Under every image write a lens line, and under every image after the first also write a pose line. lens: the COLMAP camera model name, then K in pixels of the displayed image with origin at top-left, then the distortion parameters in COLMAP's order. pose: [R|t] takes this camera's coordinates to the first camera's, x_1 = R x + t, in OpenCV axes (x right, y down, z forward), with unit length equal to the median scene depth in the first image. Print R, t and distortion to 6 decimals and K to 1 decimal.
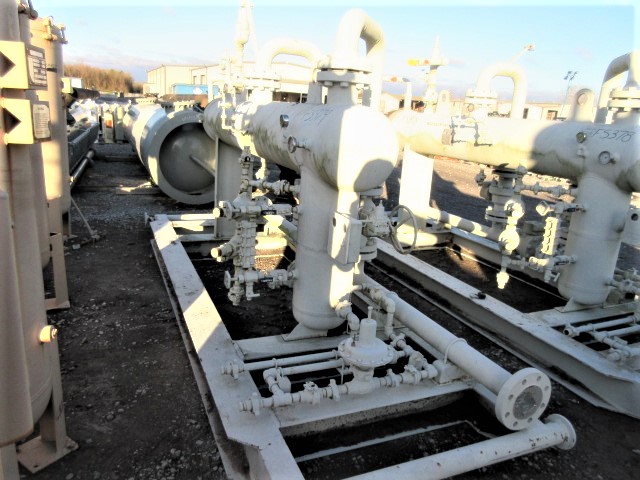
lens RADIAL K [[480.6, 0, 320.0], [0, 480.6, 240.0], [0, 0, 1]] dist [0.004558, 0.000017]
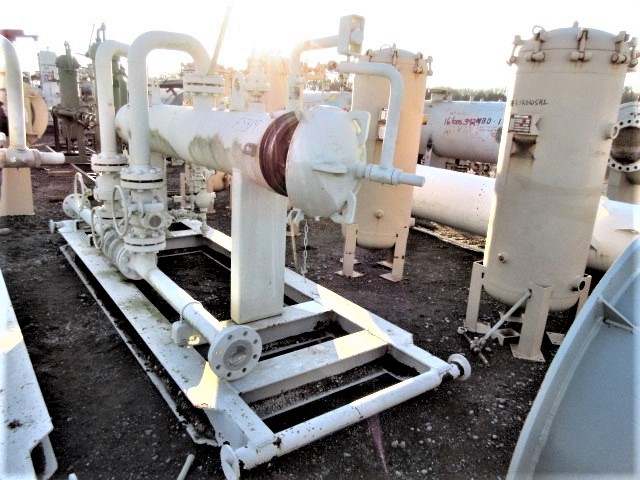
lens RADIAL K [[480.6, 0, 320.0], [0, 480.6, 240.0], [0, 0, 1]] dist [0.004558, 0.000017]
pose [[-0.963026, -0.055677, -0.263593, -0.111936], [-0.181898, 0.856110, 0.483725, -0.602080], [0.198733, 0.513786, -0.834583, 2.095623]]
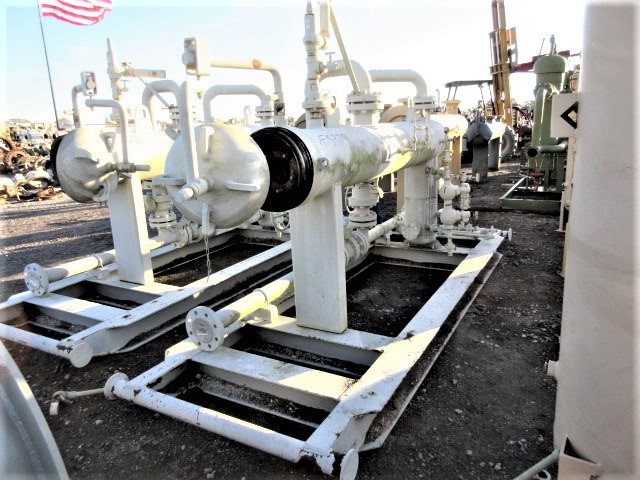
lens RADIAL K [[480.6, 0, 320.0], [0, 480.6, 240.0], [0, 0, 1]] dist [0.004558, 0.000017]
pose [[-0.610731, -0.231588, 0.757215, -0.919981], [0.209498, 0.874941, 0.436565, -0.568280], [-0.763621, 0.425259, -0.485837, 1.764210]]
